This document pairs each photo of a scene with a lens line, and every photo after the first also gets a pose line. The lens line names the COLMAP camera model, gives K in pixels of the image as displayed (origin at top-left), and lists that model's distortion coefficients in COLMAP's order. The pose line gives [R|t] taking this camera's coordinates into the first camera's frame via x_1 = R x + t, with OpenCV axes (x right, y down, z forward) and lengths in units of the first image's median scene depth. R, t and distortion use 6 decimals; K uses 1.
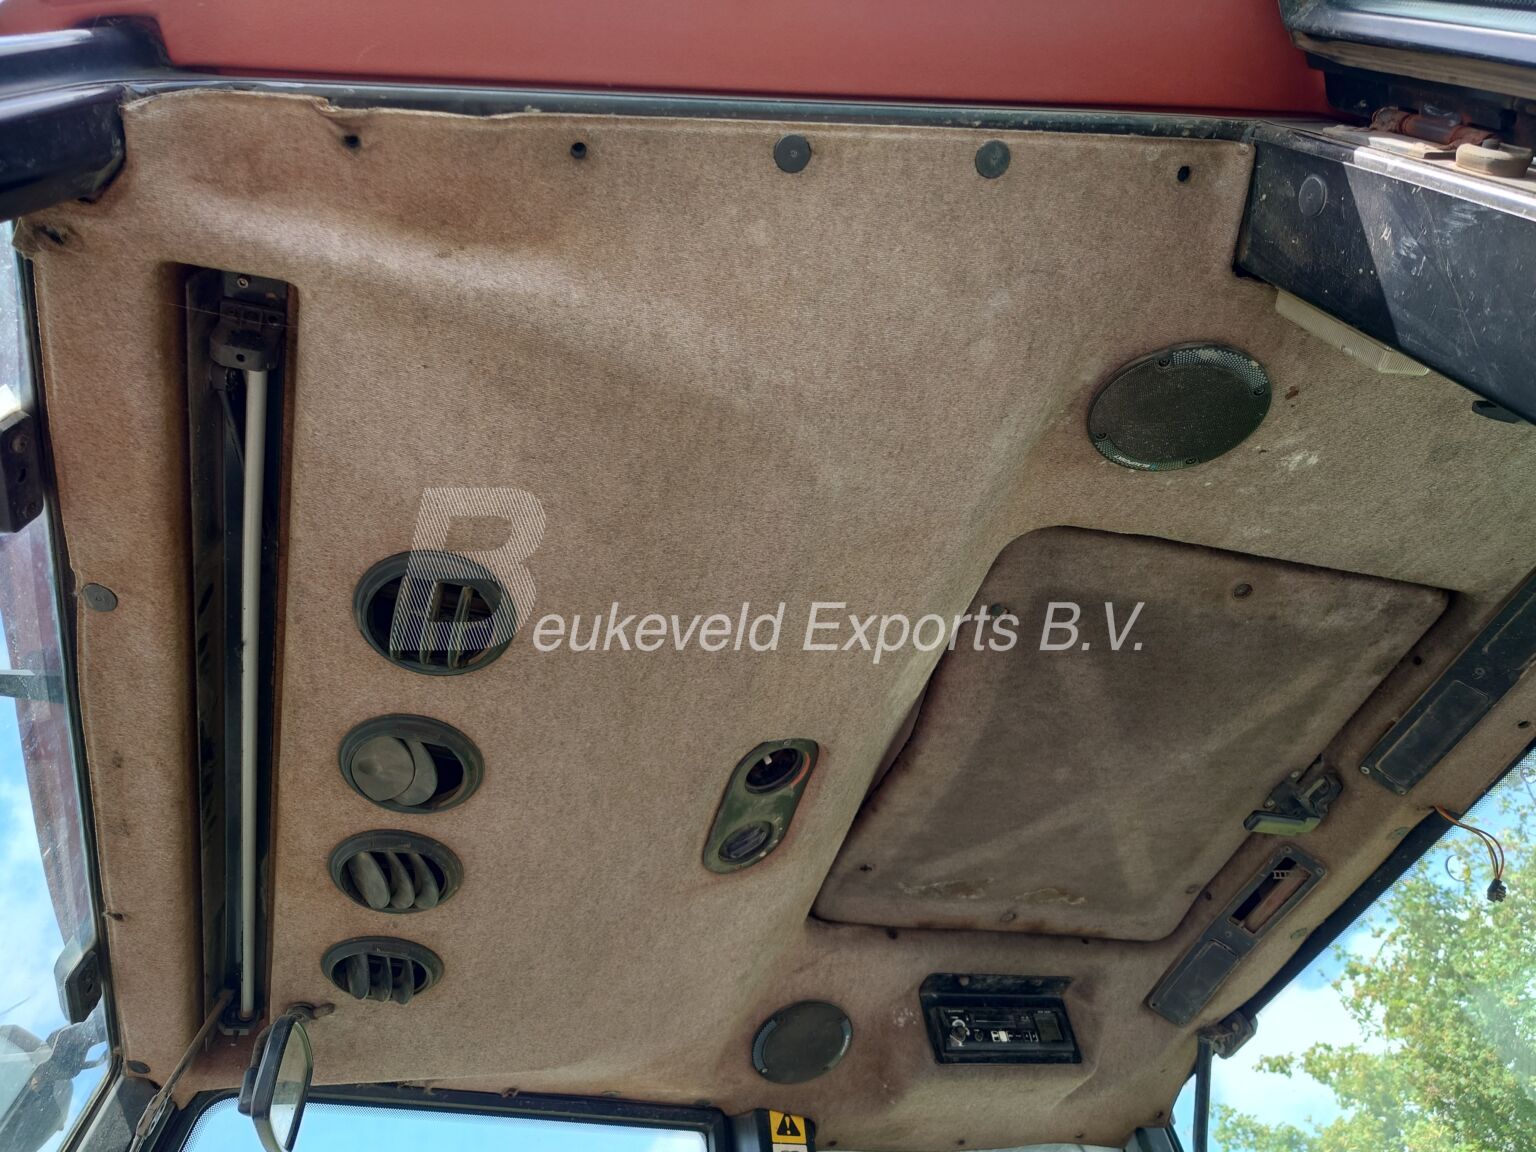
lens RADIAL K [[1127.3, 0, 768.0], [0, 1127.3, 576.0], [0, 0, 1]] dist [-0.003000, 0.005629]
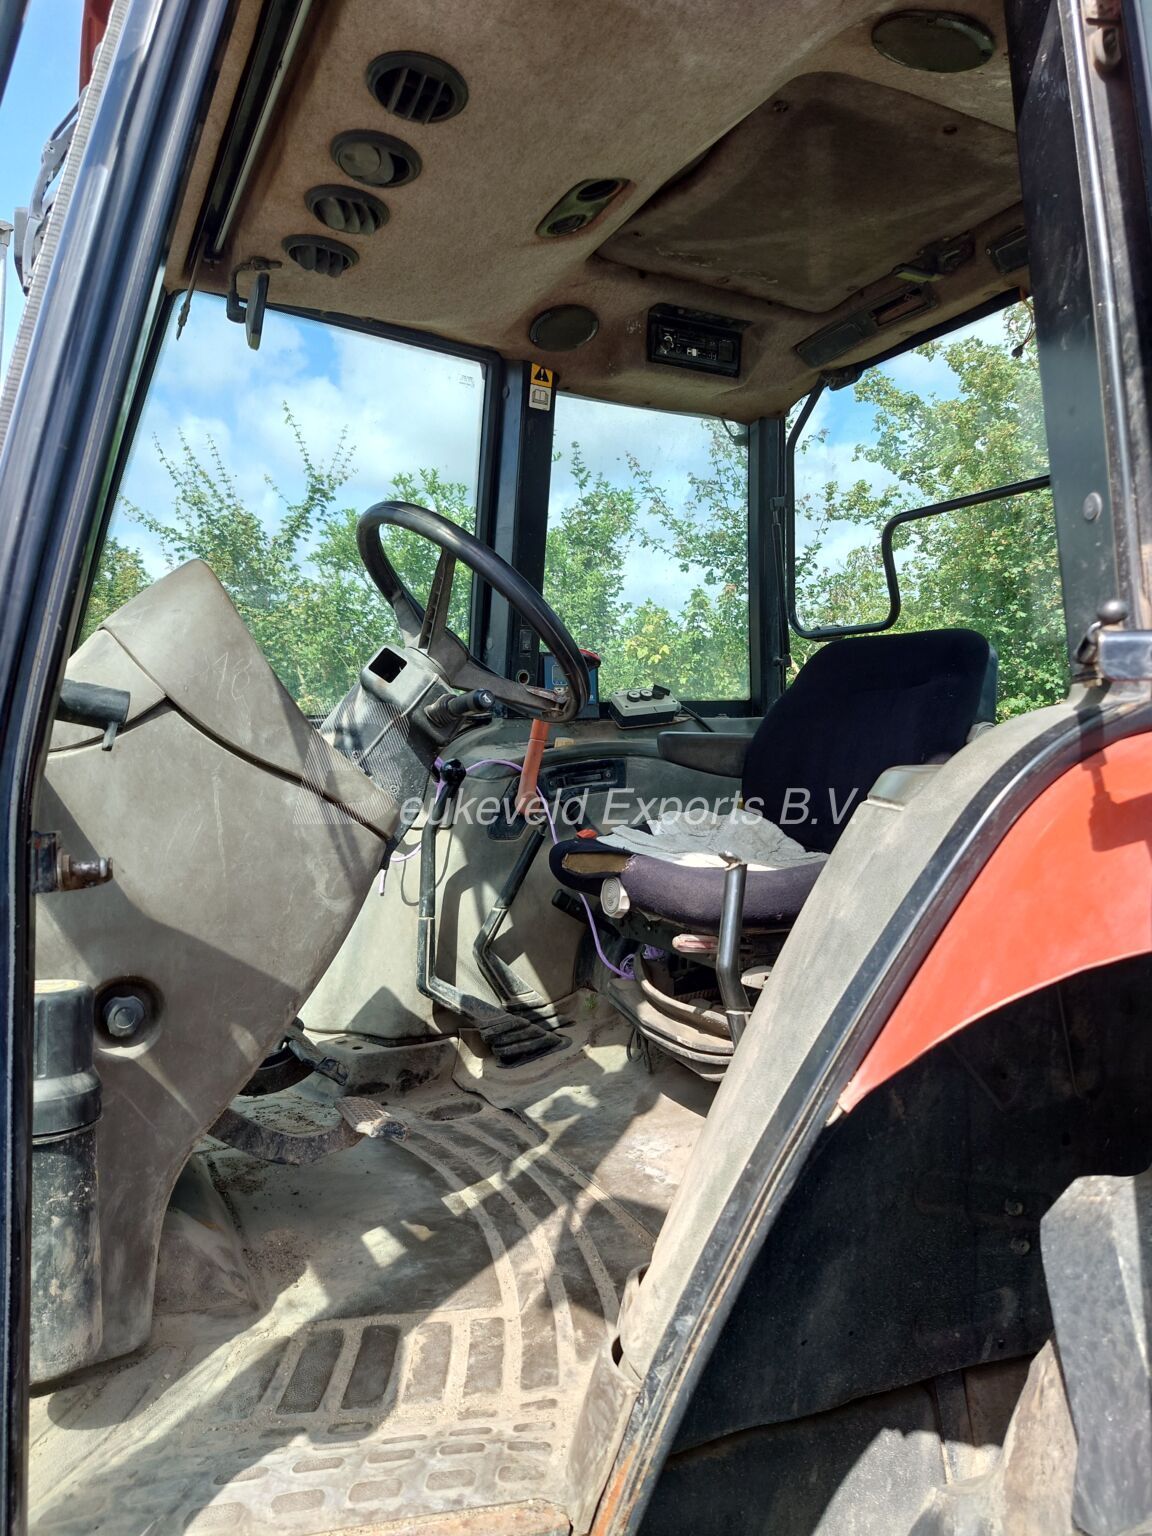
lens RADIAL K [[1127.3, 0, 531.6], [0, 1127.3, 766.0], [0, 0, 1]] dist [-0.003000, 0.005629]
pose [[0.978068, 0.164223, 0.128113, -0.119008], [-0.203965, 0.630568, 0.748854, -0.365284], [0.042195, -0.758561, 0.650234, -0.457413]]
